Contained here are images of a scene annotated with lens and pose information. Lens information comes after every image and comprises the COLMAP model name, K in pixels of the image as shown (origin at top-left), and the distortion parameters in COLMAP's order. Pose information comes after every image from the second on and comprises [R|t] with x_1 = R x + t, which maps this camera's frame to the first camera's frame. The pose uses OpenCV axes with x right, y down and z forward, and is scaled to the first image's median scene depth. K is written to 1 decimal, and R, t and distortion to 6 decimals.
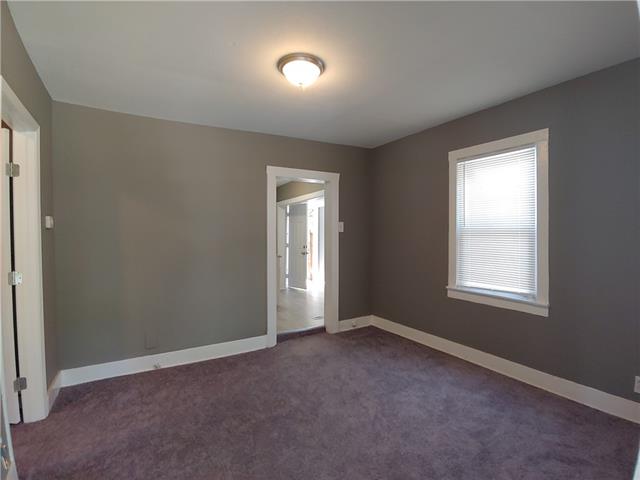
lens RADIAL K [[322.6, 0, 316.8], [0, 322.6, 239.5], [0, 0, 1]] dist [-0.019202, -0.000250]
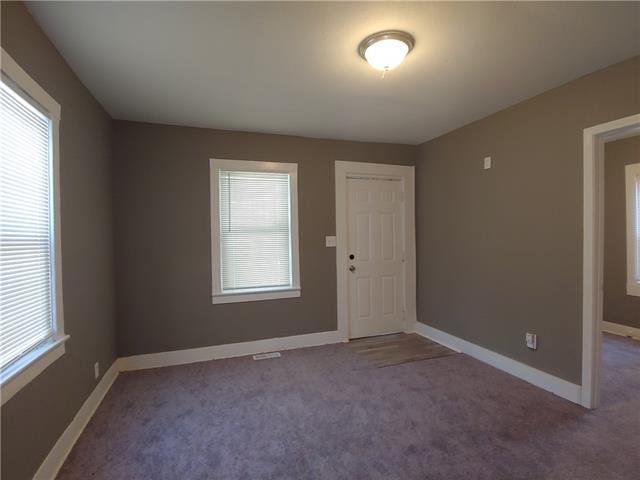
lens RADIAL K [[322.6, 0, 316.8], [0, 322.6, 239.5], [0, 0, 1]] dist [-0.019202, -0.000250]
pose [[0.195353, -0.026590, 0.980373, -0.626889], [0.040482, 0.998999, 0.019028, -0.033440], [-0.979897, 0.035970, 0.196234, 0.607542]]
